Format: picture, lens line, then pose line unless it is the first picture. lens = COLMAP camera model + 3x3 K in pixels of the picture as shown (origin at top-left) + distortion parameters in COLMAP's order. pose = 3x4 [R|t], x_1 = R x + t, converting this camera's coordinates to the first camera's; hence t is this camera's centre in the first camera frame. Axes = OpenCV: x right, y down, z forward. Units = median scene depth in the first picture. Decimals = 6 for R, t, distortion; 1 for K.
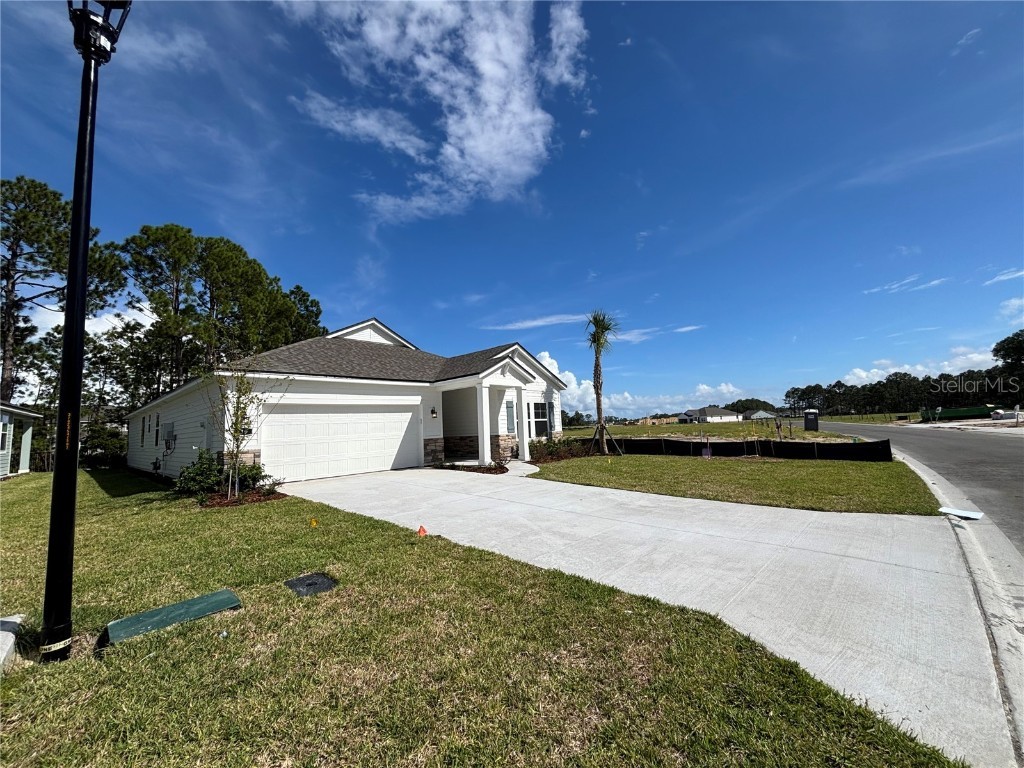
lens RADIAL K [[437.4, 0, 512.4], [0, 437.4, 381.5], [0, 0, 1]] dist [0.017527, -0.000024]
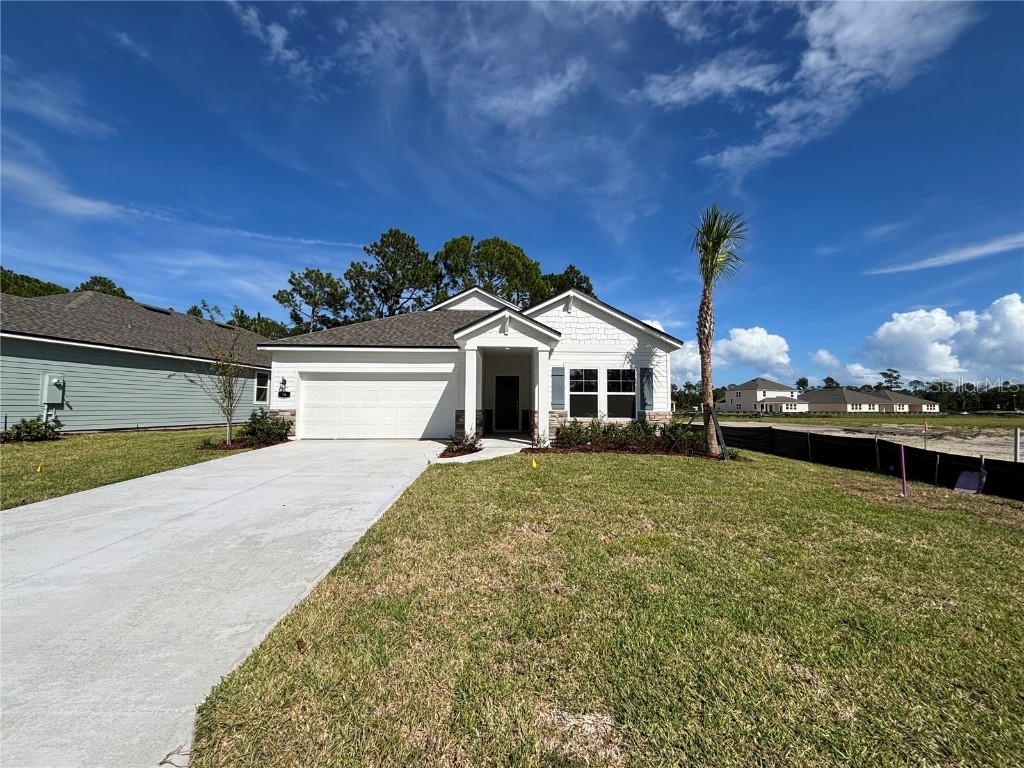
lens RADIAL K [[416.5, 0, 501.7], [0, 416.5, 382.4], [0, 0, 1]] dist [-0.002254, 0.000635]
pose [[0.680473, 0.009924, -0.732706, 0.155027], [0.040122, 0.997904, 0.050777, 0.010422], [0.731674, -0.063950, 0.678648, 0.150910]]
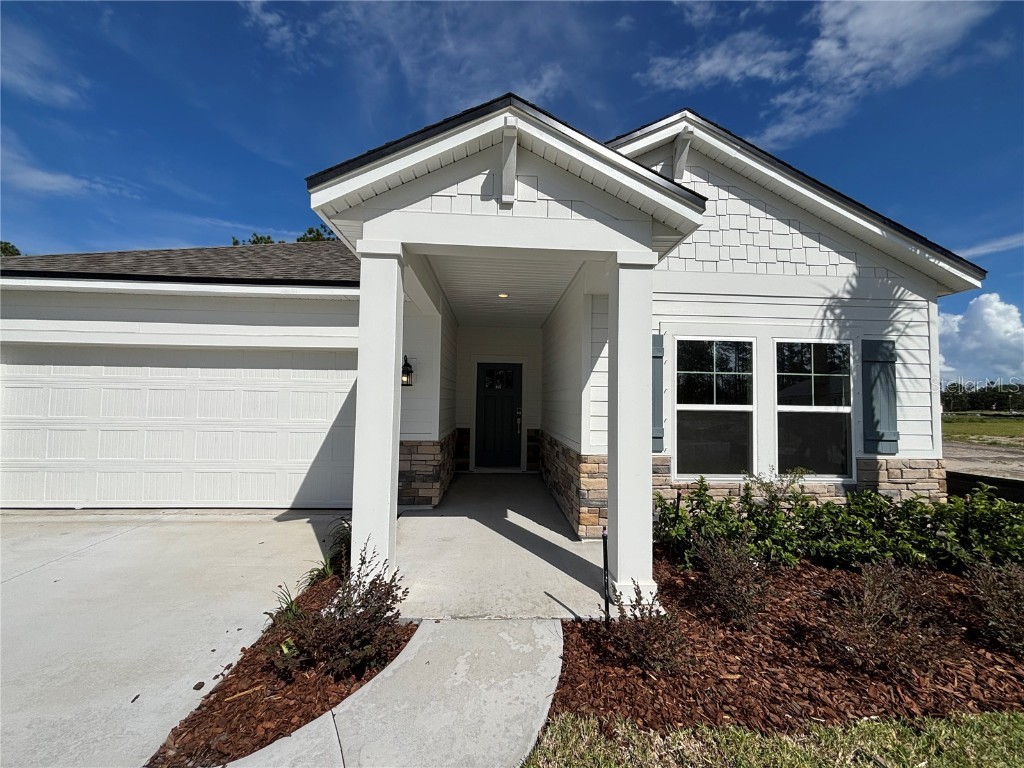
lens RADIAL K [[416.5, 0, 515.0], [0, 416.5, 389.8], [0, 0, 1]] dist [-0.002254, 0.000635]
pose [[0.712558, 0.039185, -0.700518, 0.040934], [0.026114, 0.996266, 0.082291, 0.018910], [0.701127, -0.076931, 0.708874, 0.258226]]
